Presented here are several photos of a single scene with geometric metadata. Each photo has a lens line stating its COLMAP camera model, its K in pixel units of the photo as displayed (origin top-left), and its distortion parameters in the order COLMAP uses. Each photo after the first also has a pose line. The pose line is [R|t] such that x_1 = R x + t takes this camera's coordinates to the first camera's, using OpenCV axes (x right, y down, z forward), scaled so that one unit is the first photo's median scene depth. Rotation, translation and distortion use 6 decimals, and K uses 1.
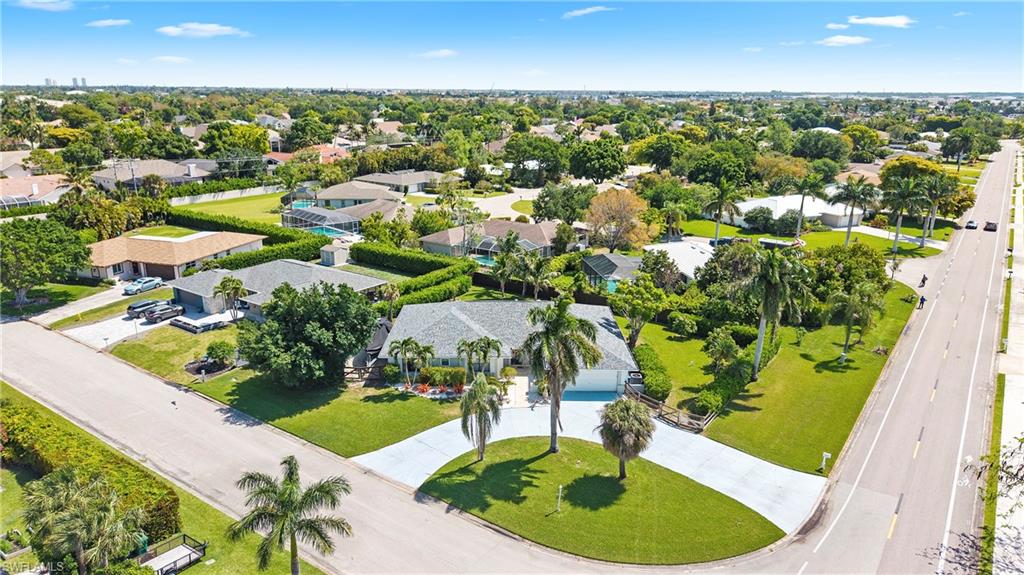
lens RADIAL K [[689.7, 0, 512.0], [0, 689.7, 287.5], [0, 0, 1]] dist [0.006756, -0.004952]
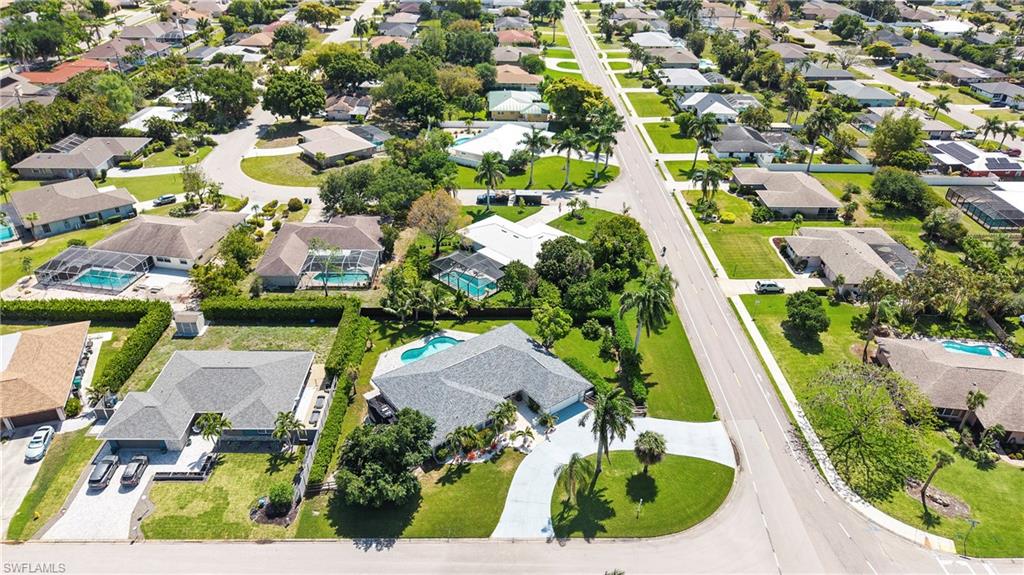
lens RADIAL K [[689.7, 0, 512.0], [0, 689.7, 287.5], [0, 0, 1]] dist [0.006756, -0.004952]
pose [[0.804265, -0.305527, 0.509716, -0.659822], [0.155214, 0.935942, 0.316103, -0.584436], [-0.573643, -0.175115, 0.800168, -0.072822]]
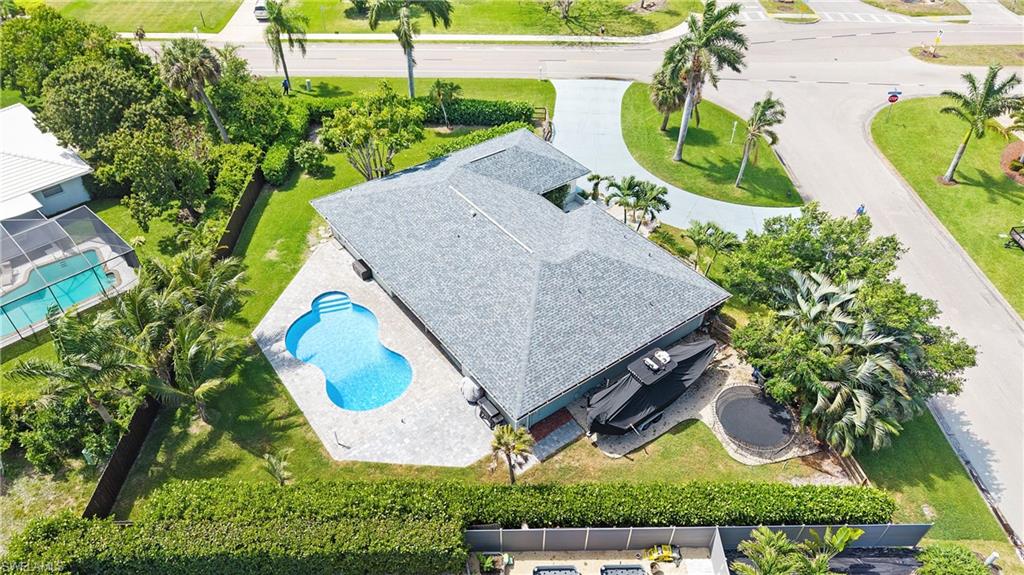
lens RADIAL K [[689.7, 0, 512.0], [0, 689.7, 287.5], [0, 0, 1]] dist [0.006756, -0.004952]
pose [[-0.597517, -0.535979, 0.596407, -0.459117], [0.197017, 0.622851, 0.757127, -0.443189], [-0.777276, 0.569898, -0.266567, 1.360479]]
